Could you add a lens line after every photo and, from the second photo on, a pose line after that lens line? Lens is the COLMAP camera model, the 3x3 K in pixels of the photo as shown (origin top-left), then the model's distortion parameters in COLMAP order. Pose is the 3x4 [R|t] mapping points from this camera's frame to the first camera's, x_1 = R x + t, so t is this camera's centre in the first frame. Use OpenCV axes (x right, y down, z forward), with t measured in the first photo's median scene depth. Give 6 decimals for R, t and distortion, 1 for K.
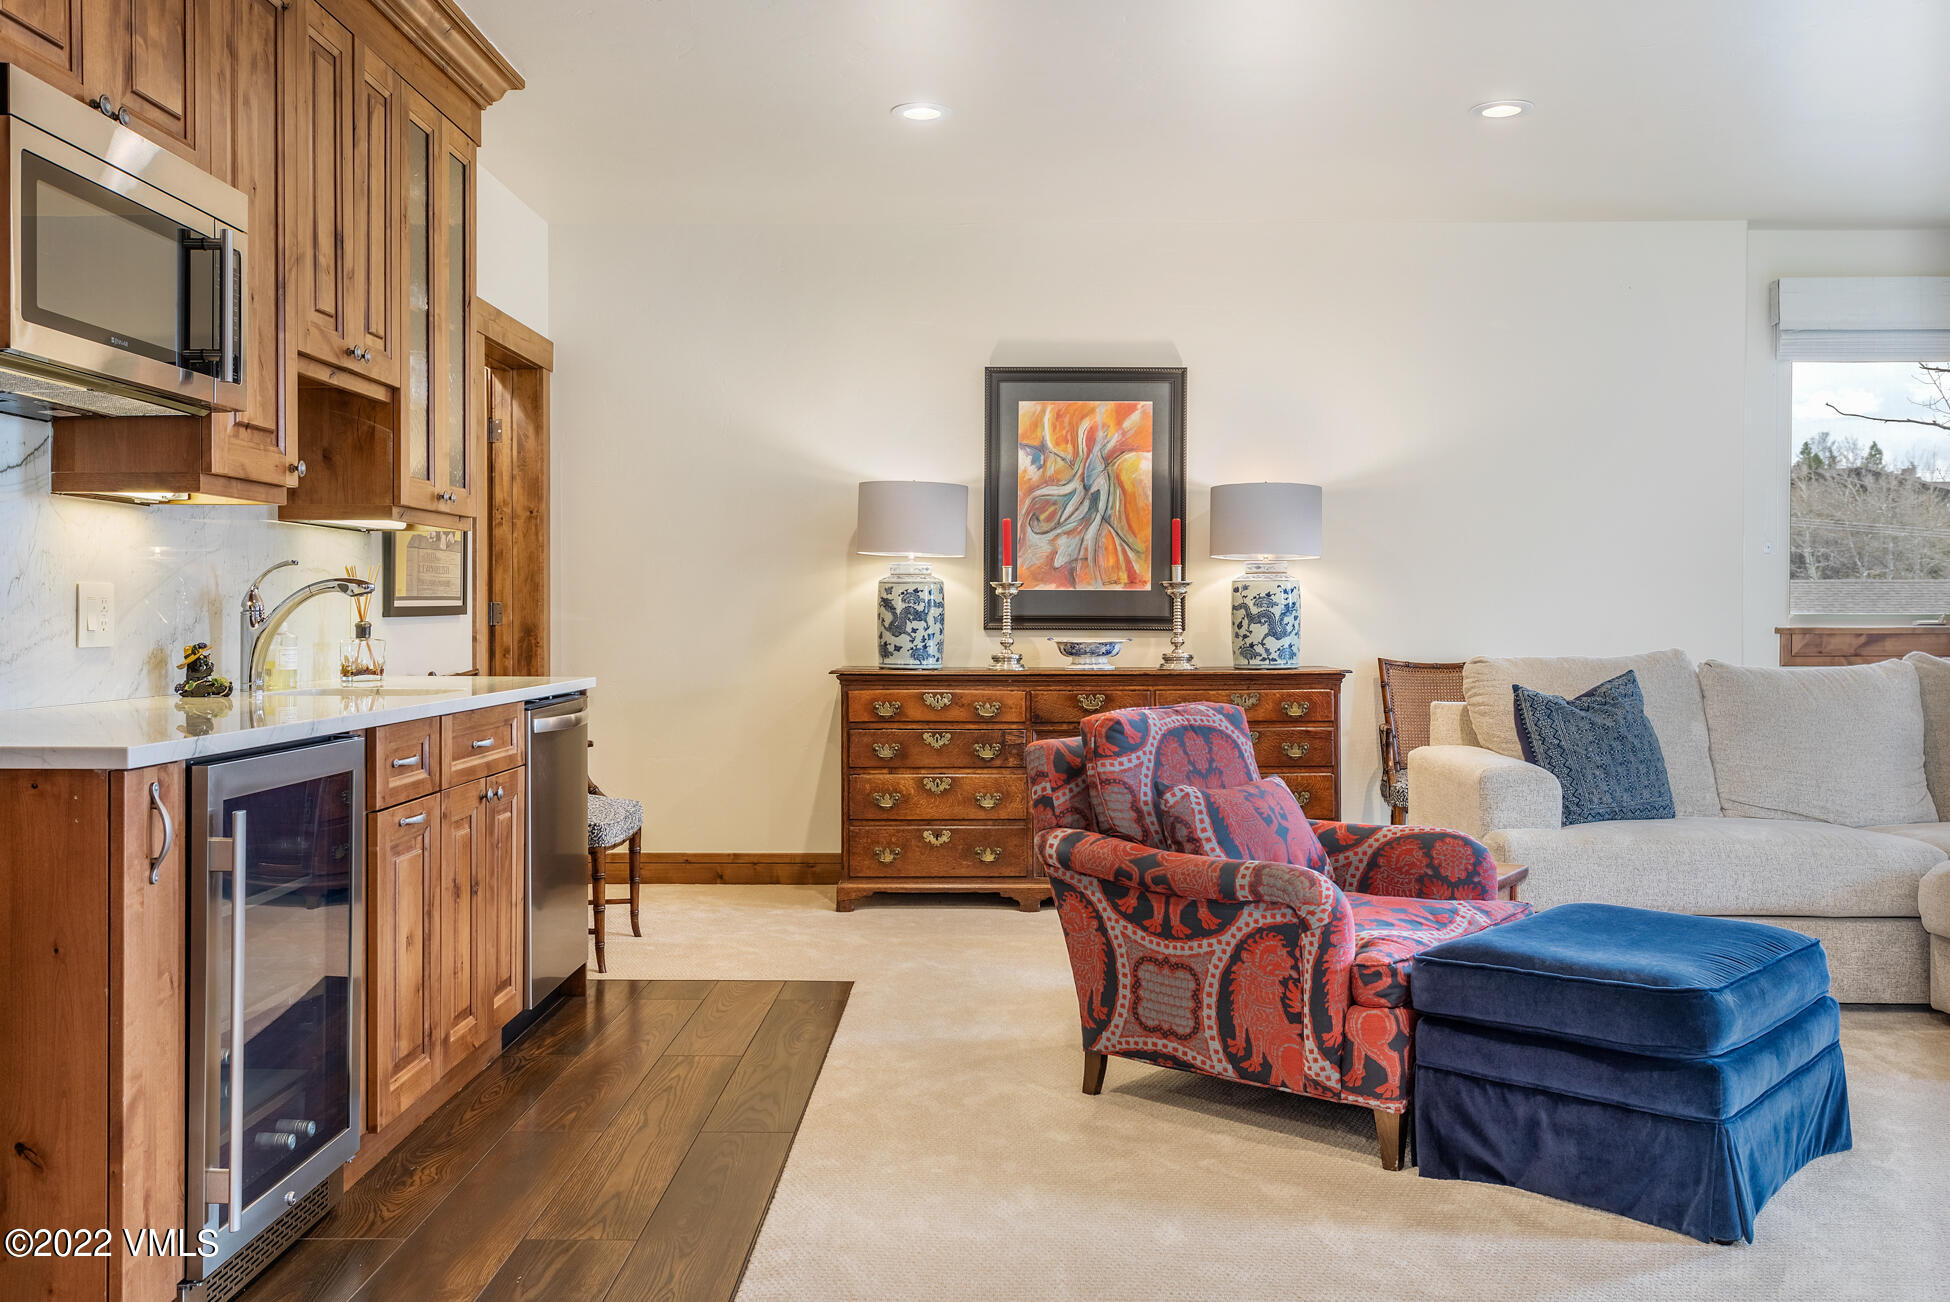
lens RADIAL K [[1708.6, 0, 974.4], [0, 1708.6, 618.7], [0, 0, 1]] dist [0.012352, 0.030176]
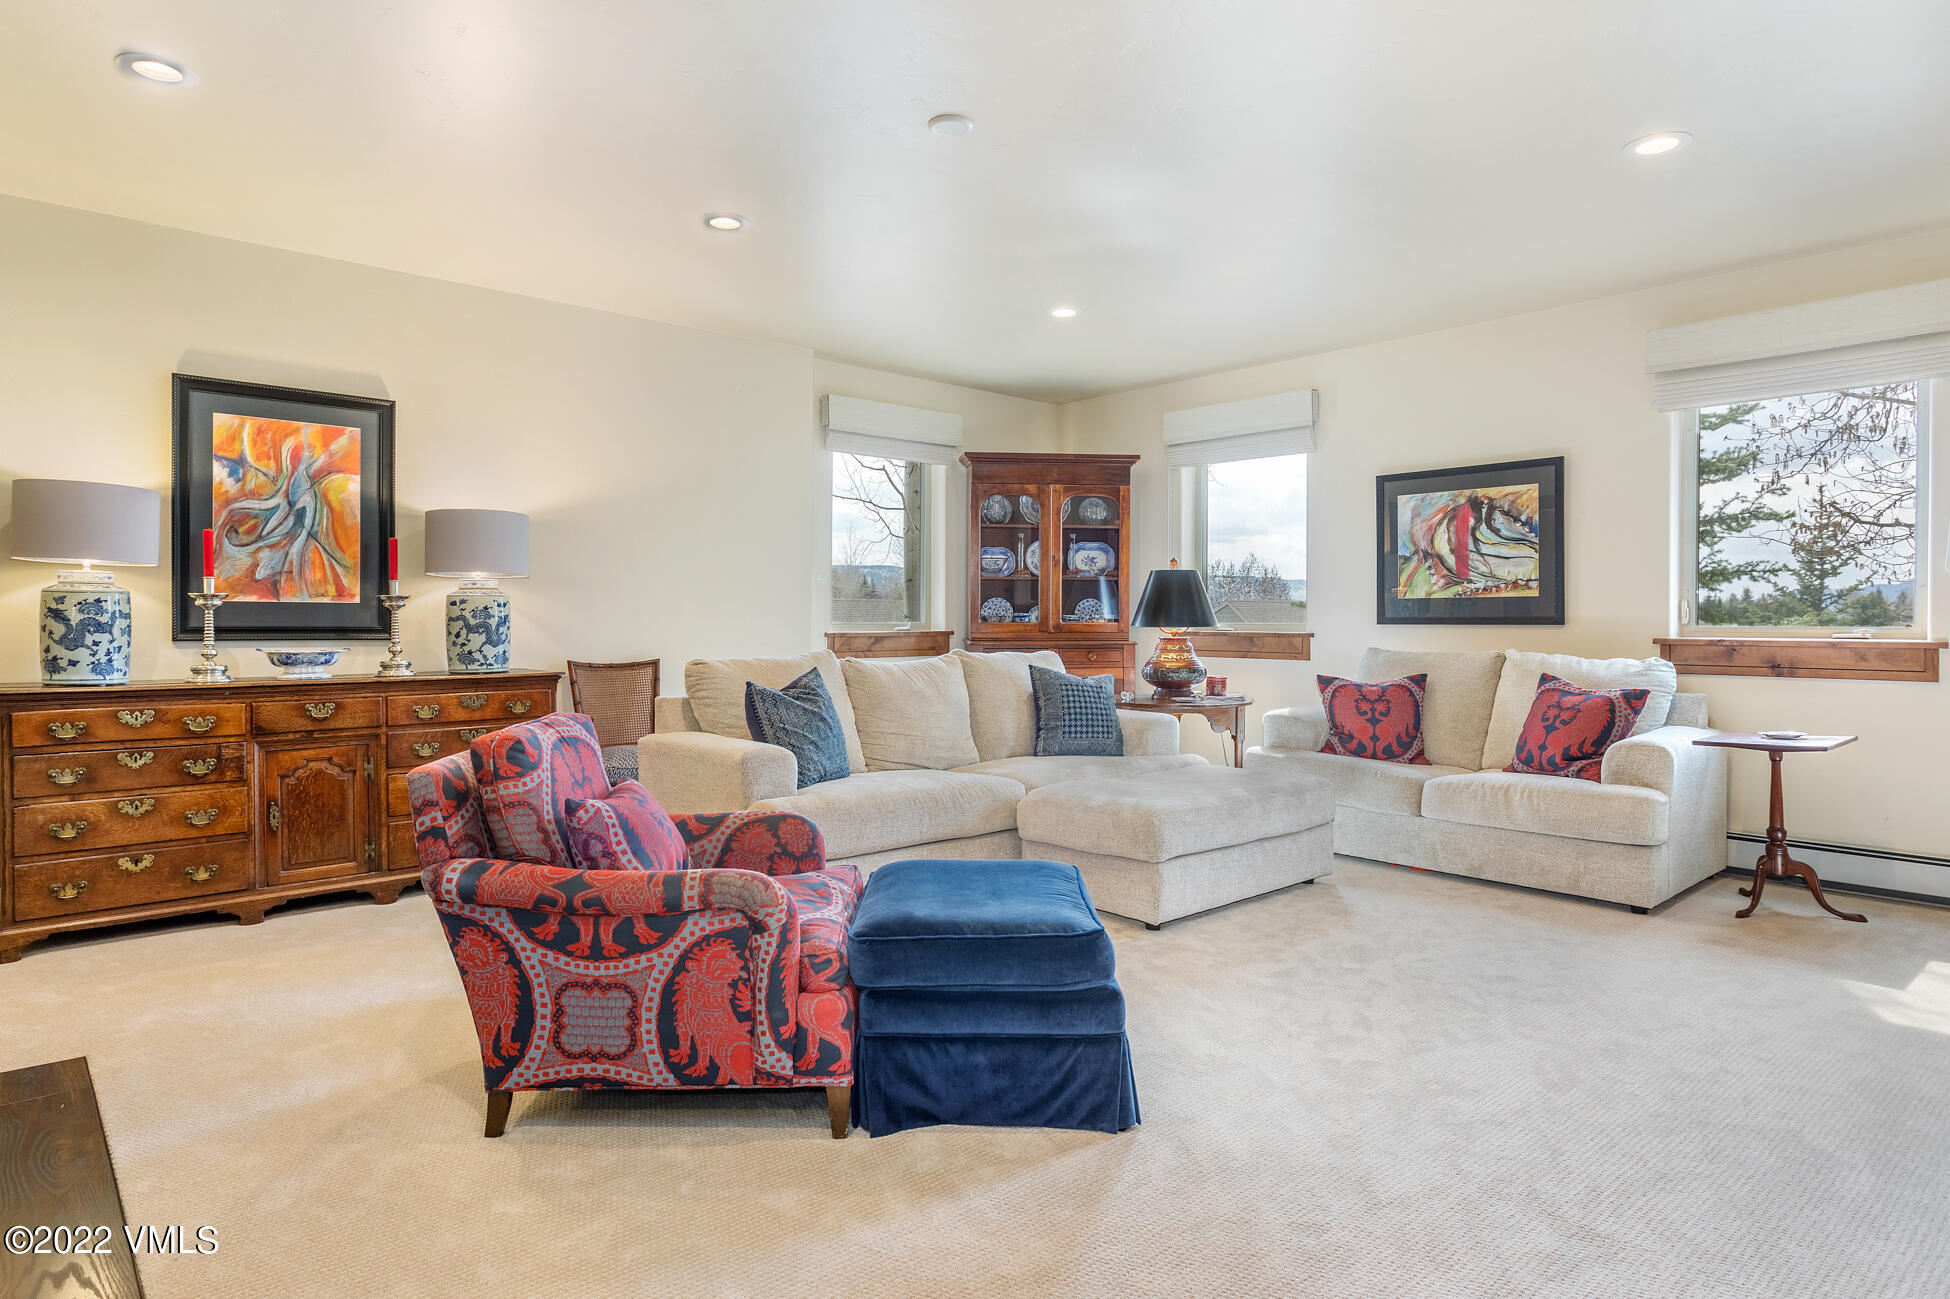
lens RADIAL K [[1128.1, 0, 965.1], [0, 1128.1, 632.7], [0, 0, 1]] dist [0.005664, 0.002393]
pose [[0.743116, -0.007385, 0.669122, -0.099154], [0.002024, 0.999959, 0.008789, -0.003587], [-0.669160, -0.005177, 0.743100, 0.231374]]
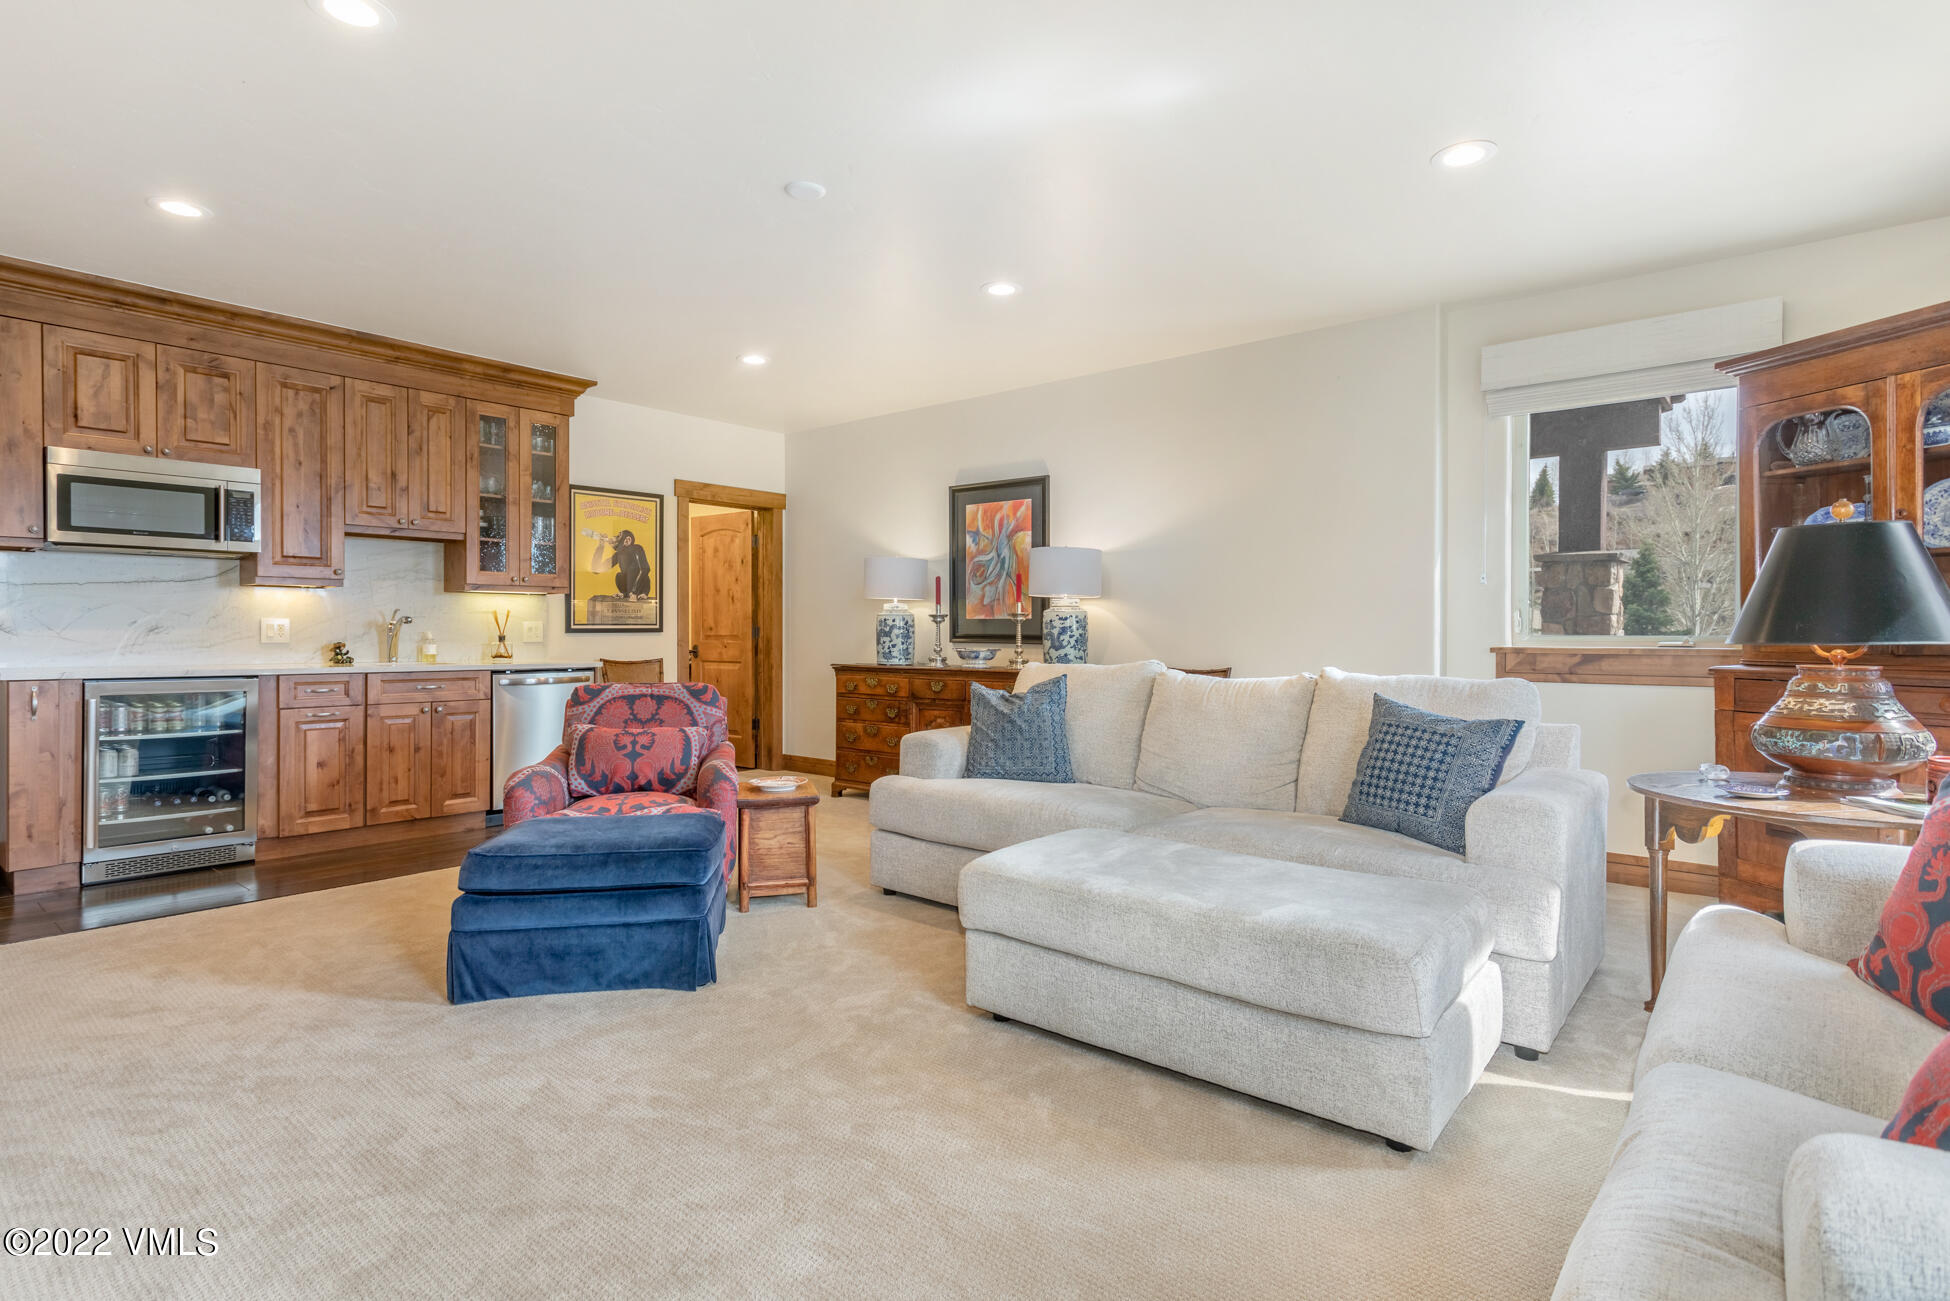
lens RADIAL K [[1017.8, 0, 966.4], [0, 1017.8, 635.3], [0, 0, 1]] dist [0.017874, -0.000654]
pose [[0.750451, 0.004806, -0.660908, 0.740111], [-0.006041, 0.999982, 0.000413, -0.001382], [0.660898, 0.003683, 0.750467, 0.280902]]
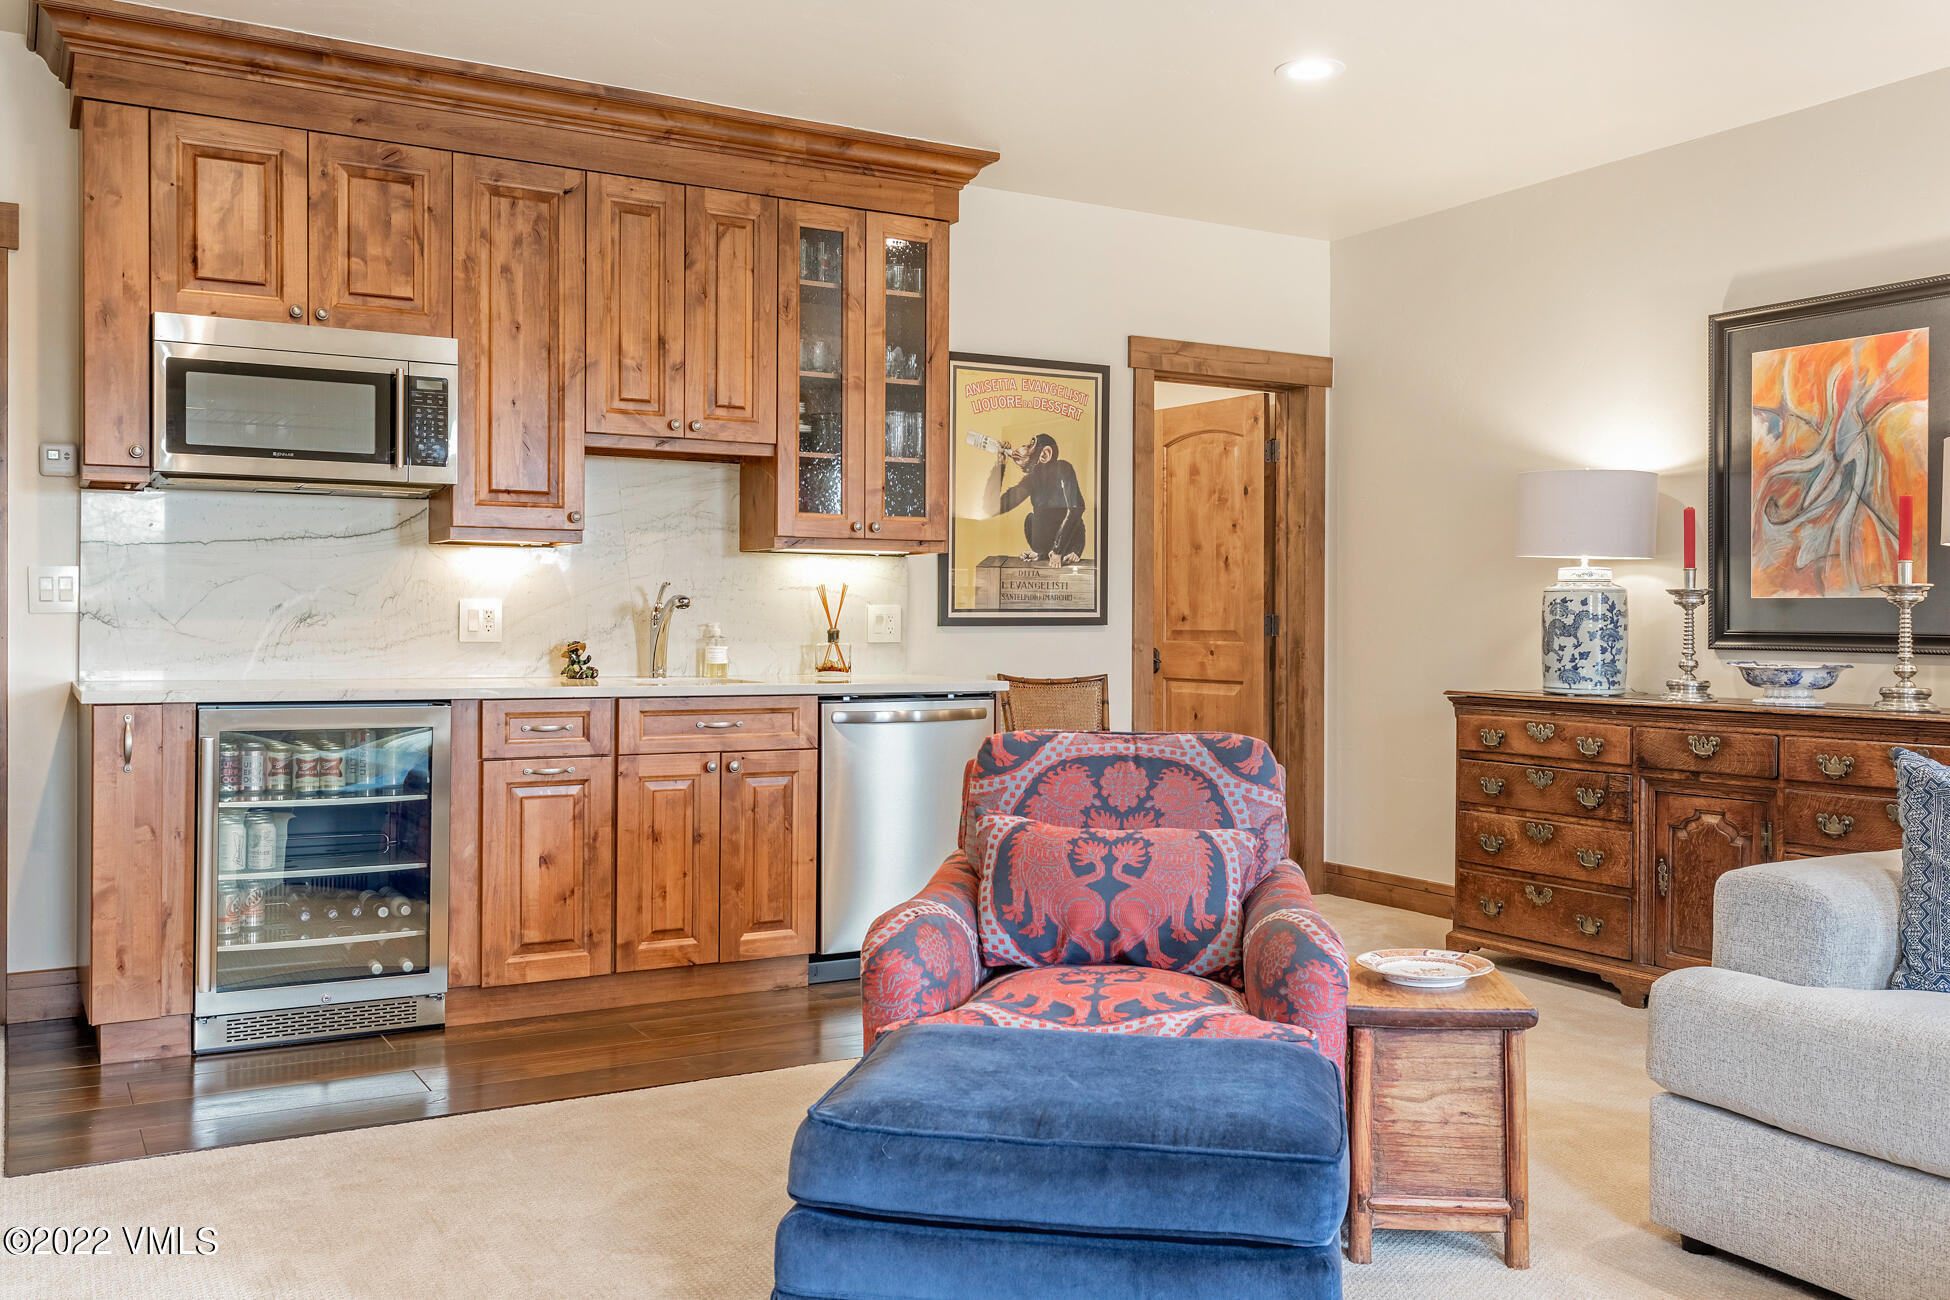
lens RADIAL K [[1708.6, 0, 969.3], [0, 1708.6, 623.4], [0, 0, 1]] dist [0.012352, 0.030176]
pose [[0.496520, 0.004202, -0.868015, 0.567191], [-0.009528, 0.999954, -0.000610, -0.001987], [0.867973, 0.008574, 0.496538, 0.339768]]
